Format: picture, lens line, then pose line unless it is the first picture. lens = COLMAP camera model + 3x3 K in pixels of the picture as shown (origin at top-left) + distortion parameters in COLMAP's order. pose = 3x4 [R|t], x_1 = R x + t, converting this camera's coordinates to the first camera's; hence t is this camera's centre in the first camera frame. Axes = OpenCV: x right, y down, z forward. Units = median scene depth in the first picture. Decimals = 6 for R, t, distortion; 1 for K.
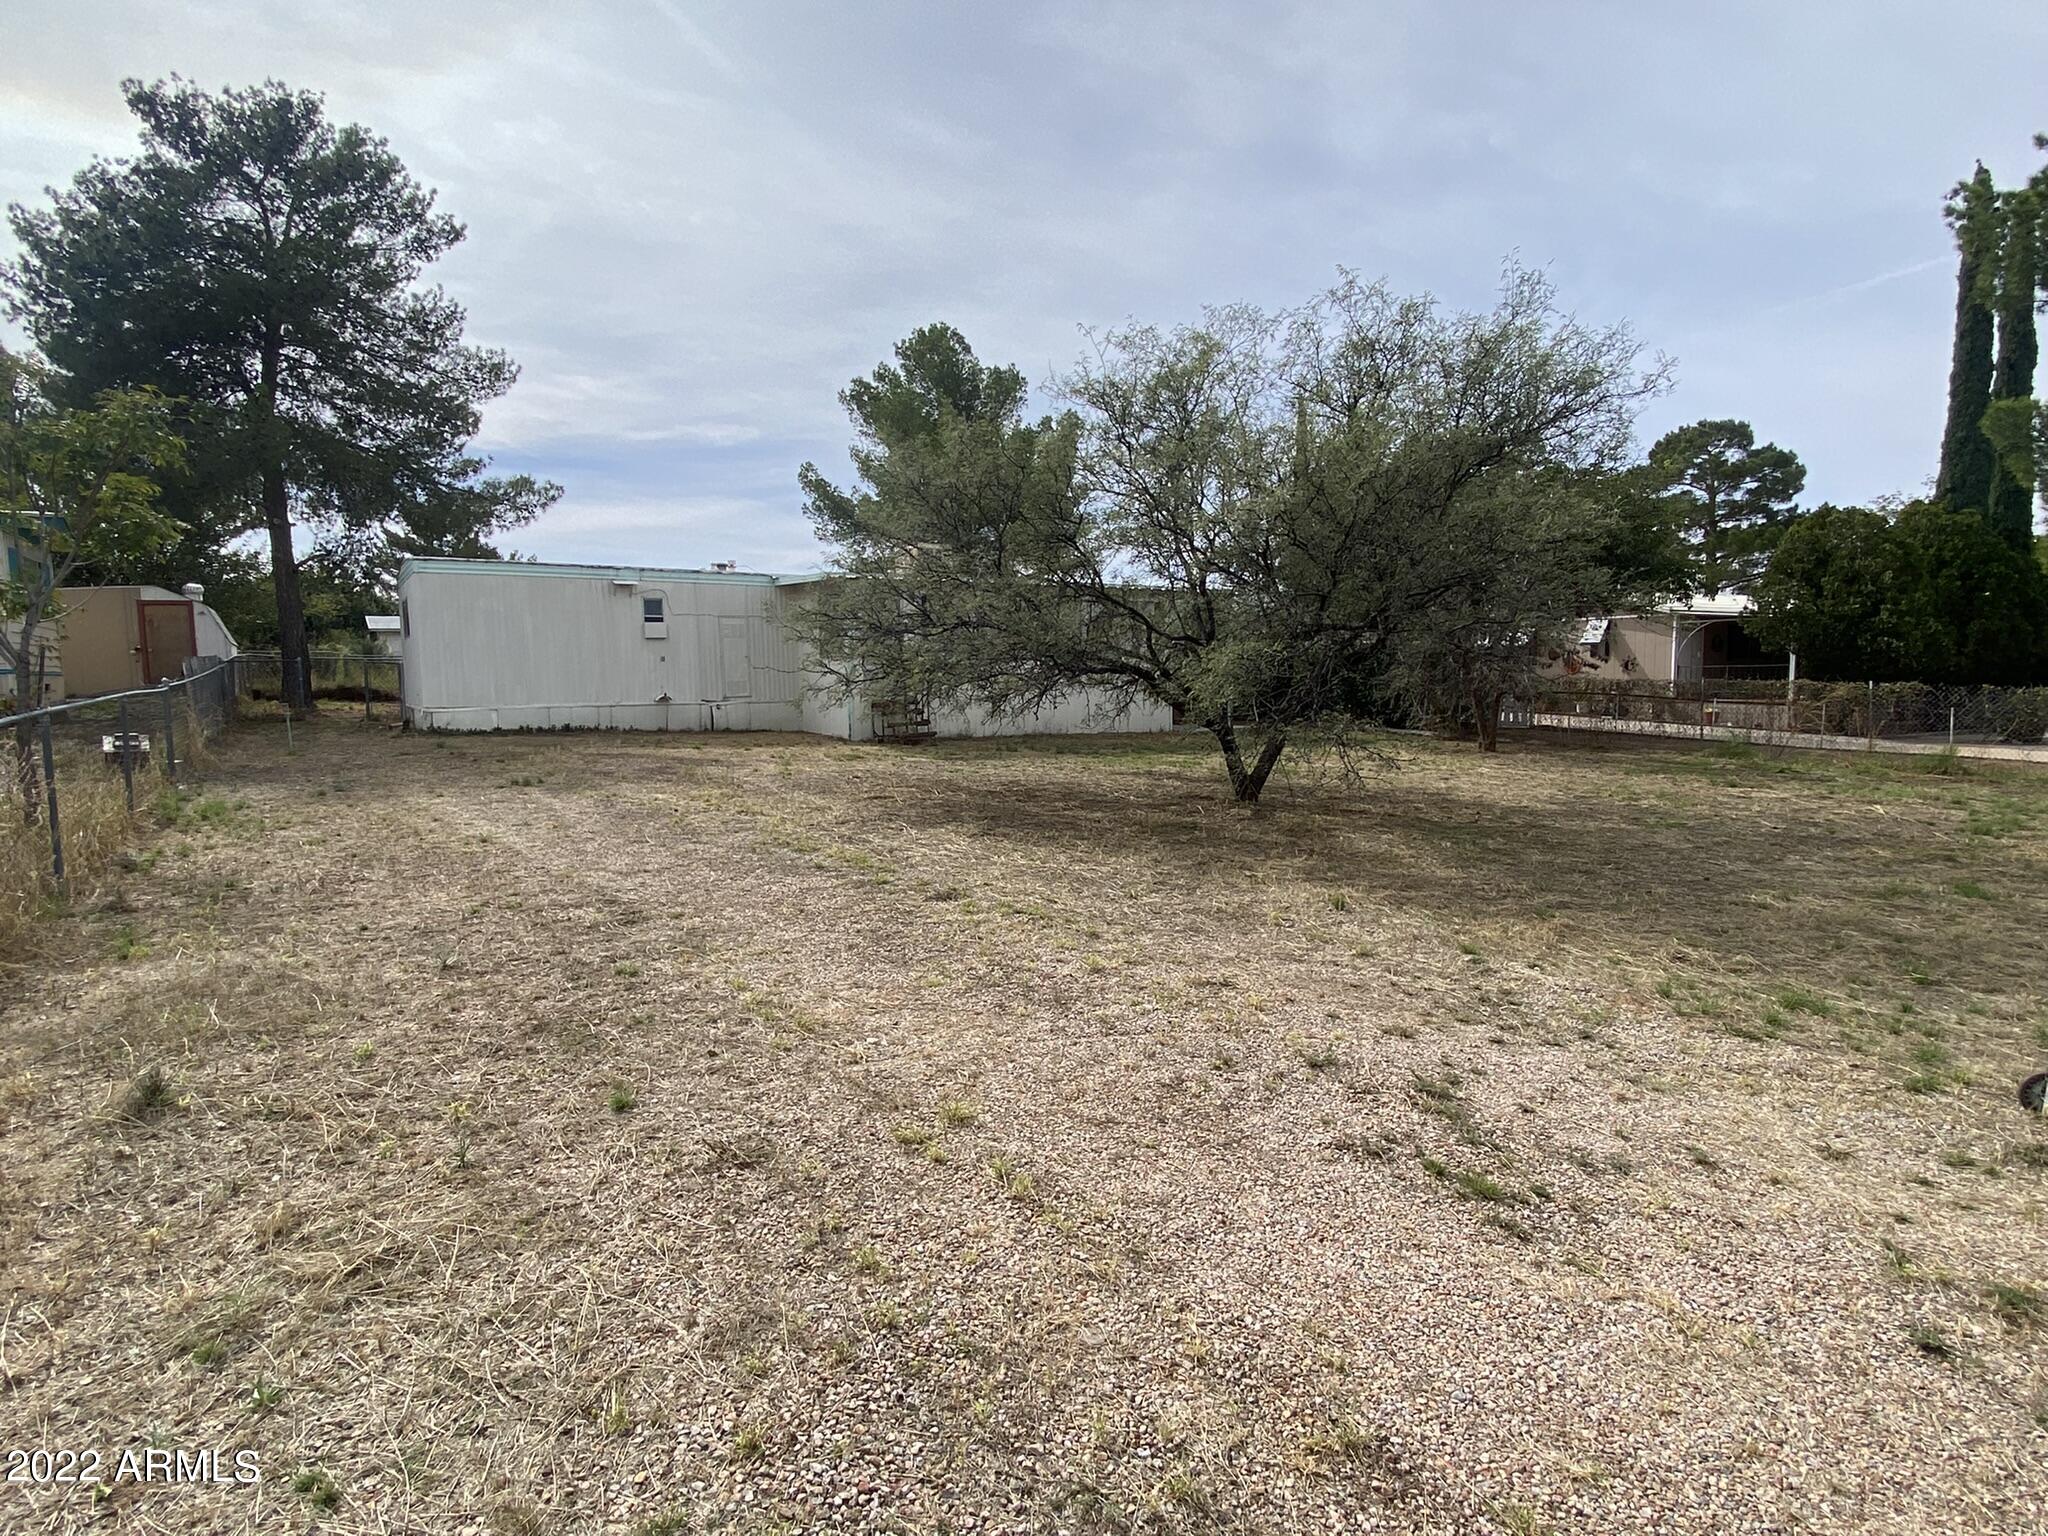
lens RADIAL K [[1062.1, 0, 1026.7], [0, 1062.1, 763.2], [0, 0, 1]] dist [0.025369, -0.017568]
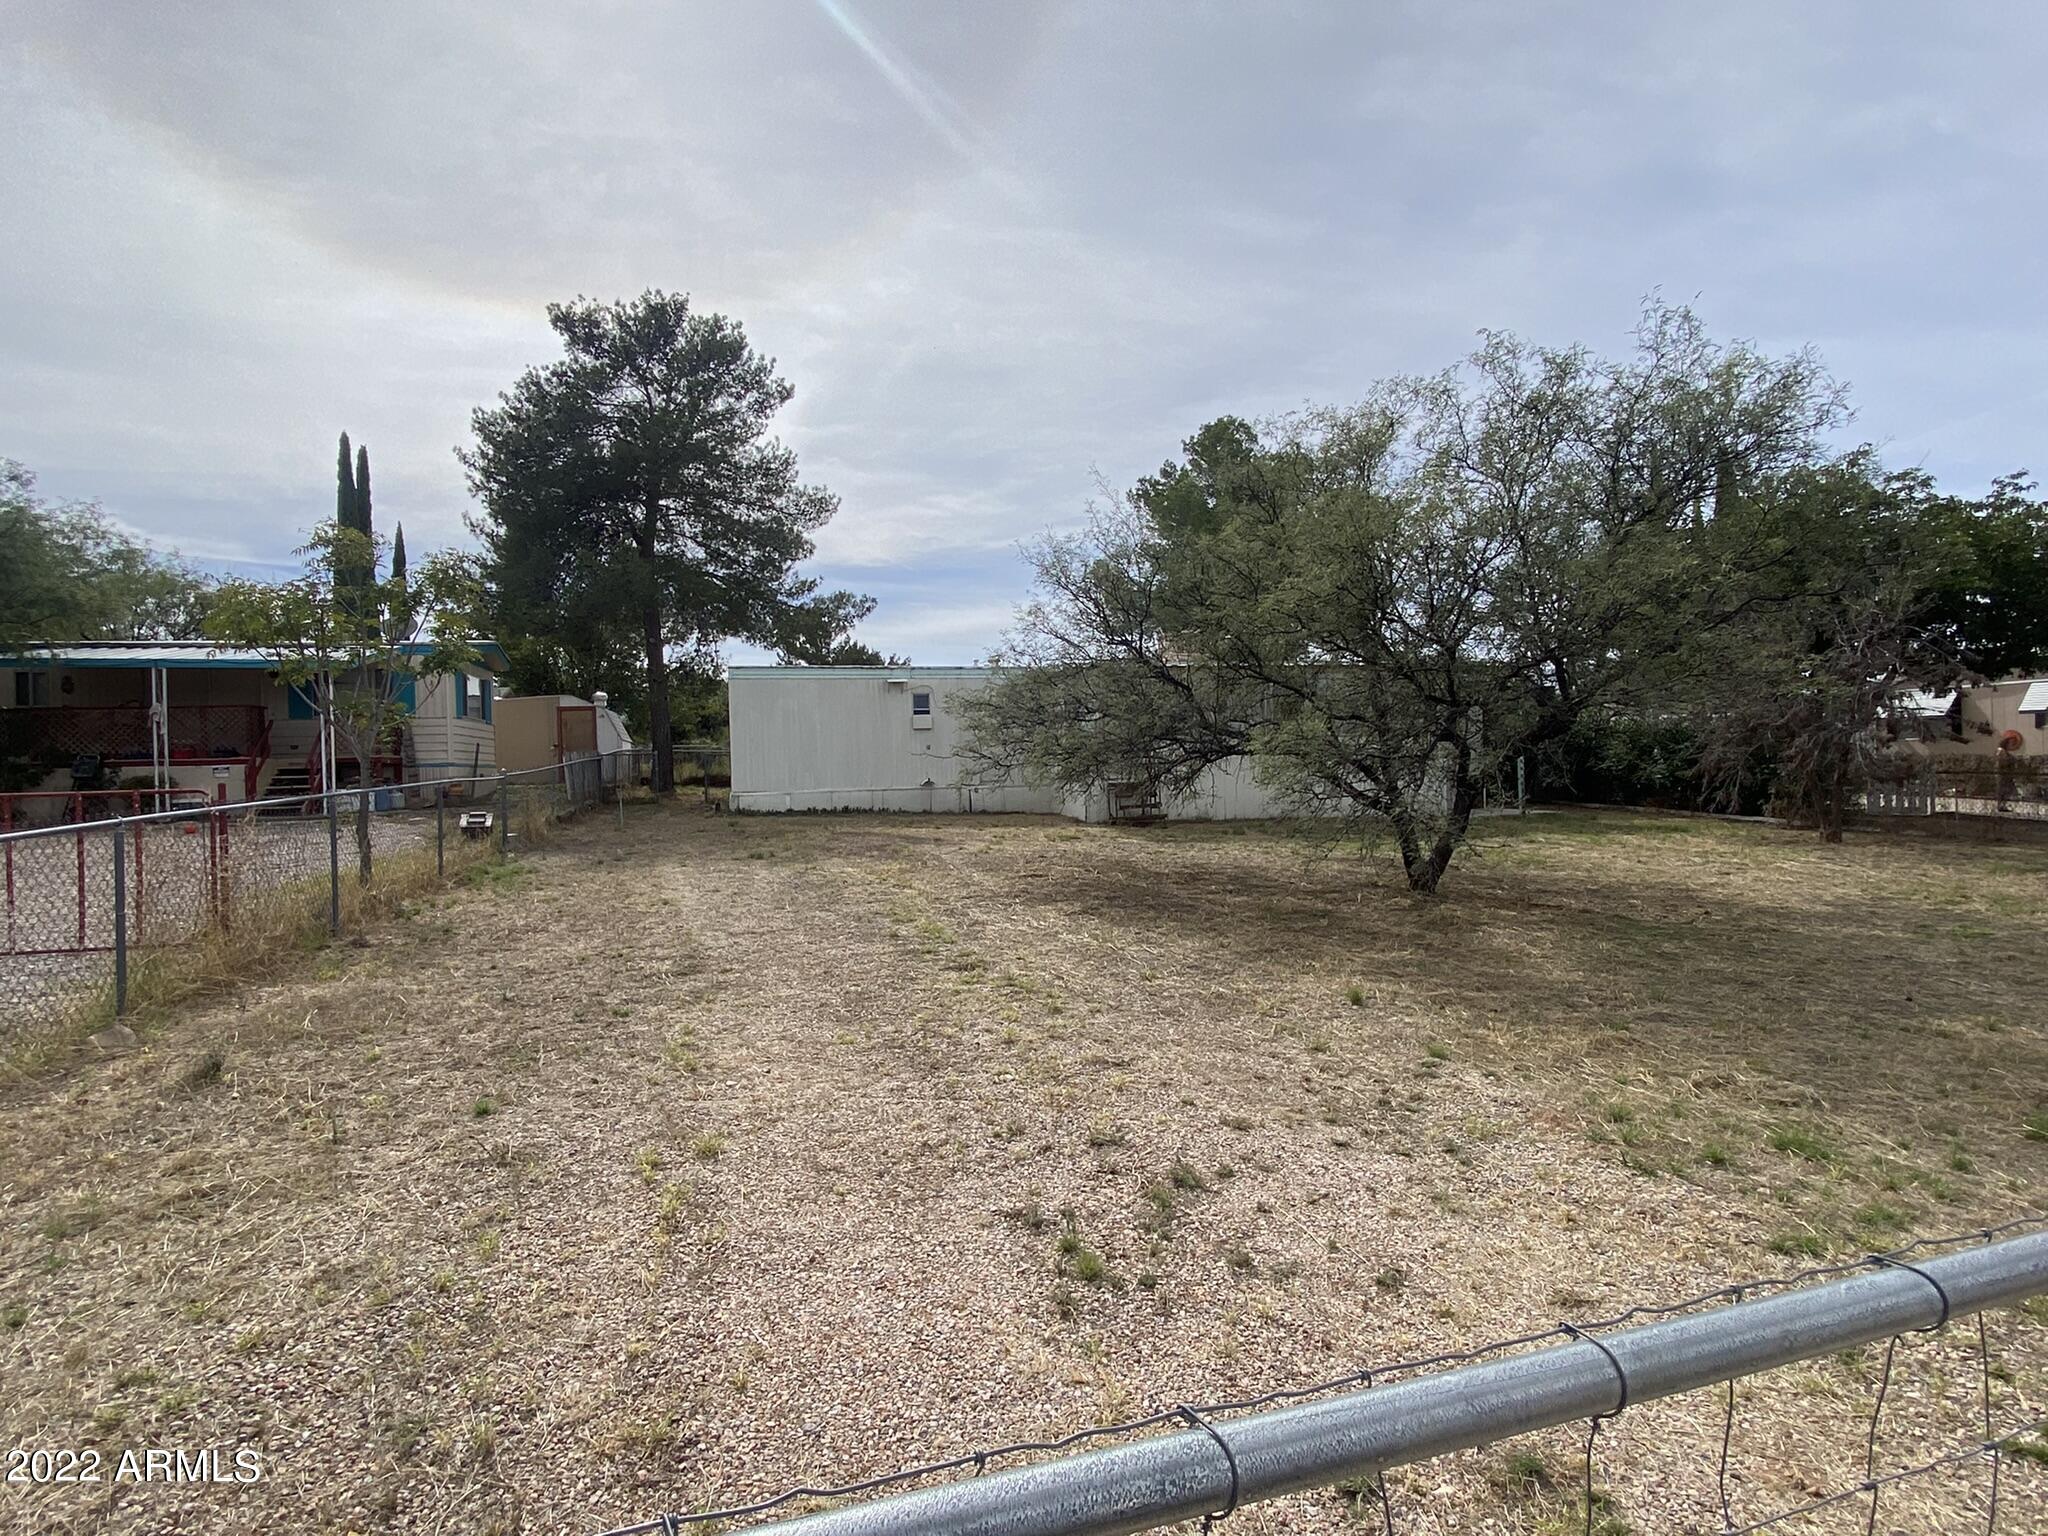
lens RADIAL K [[1050.2, 0, 1048.2], [0, 1050.2, 767.9], [0, 0, 1]] dist [0.111961, -0.118058]
pose [[0.949404, -0.008040, -0.313955, 0.113028], [-0.015242, 0.997315, -0.071632, 0.000231], [0.313688, 0.072793, 0.946732, 0.000544]]
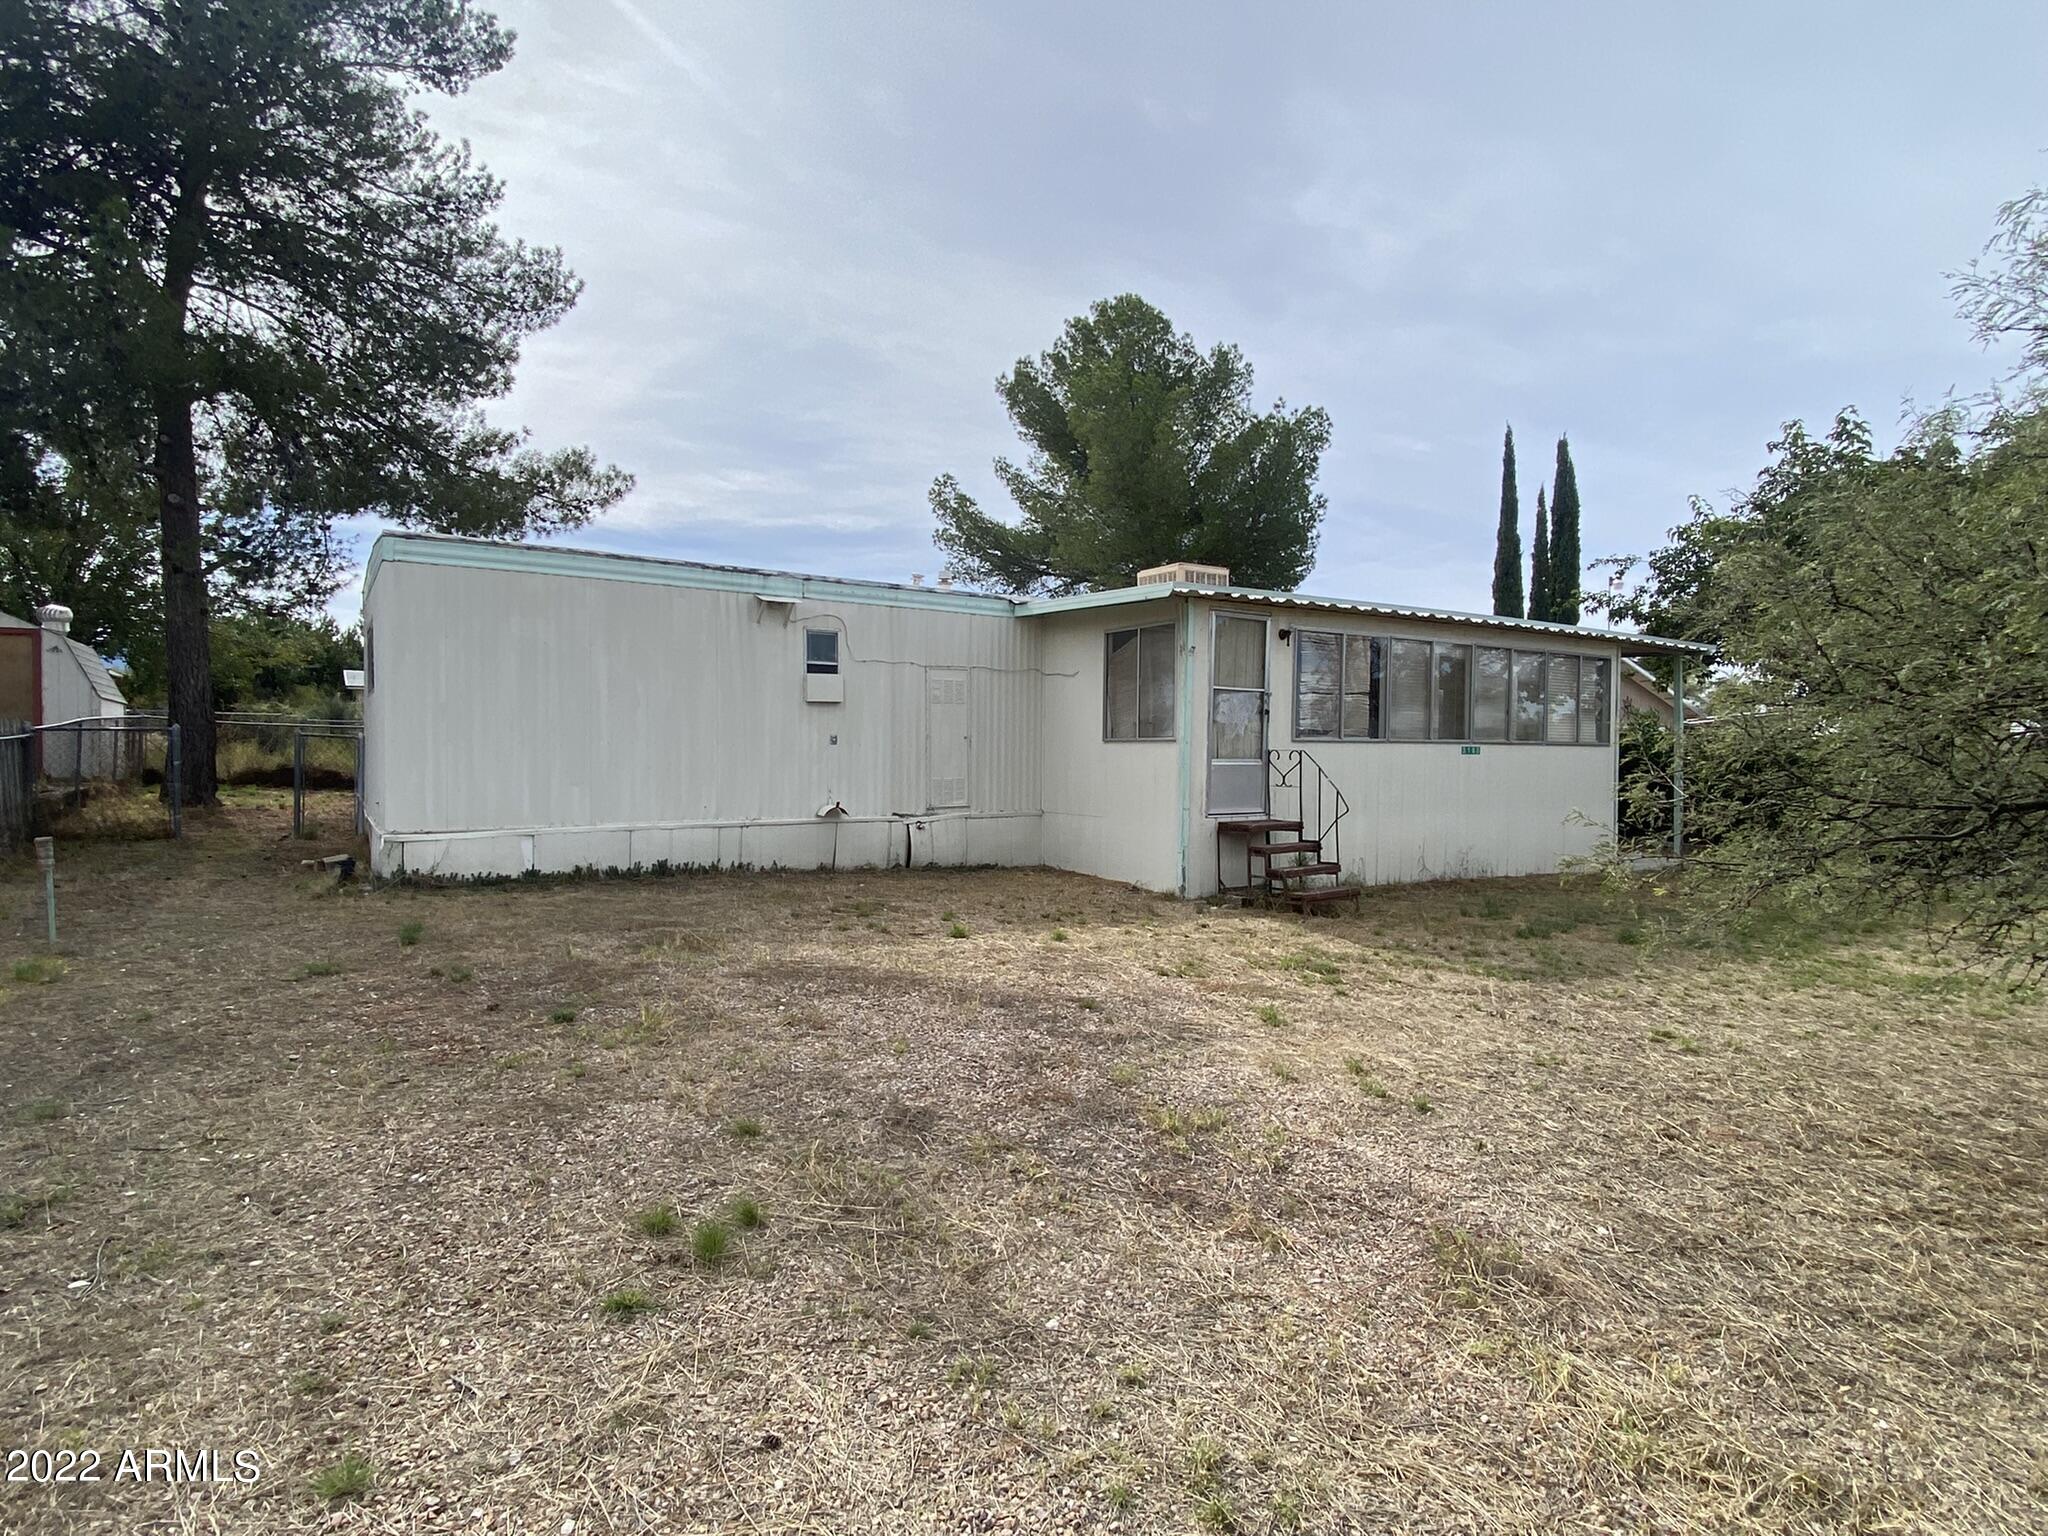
lens RADIAL K [[1031.5, 0, 1024.0], [0, 1031.5, 768.0], [0, 0, 1]] dist [0.026721, -0.027152]
pose [[0.999738, 0.019901, 0.011316, -0.231551], [-0.019139, 0.997772, -0.063911, -0.047678], [-0.012562, 0.063678, 0.997891, 0.432842]]
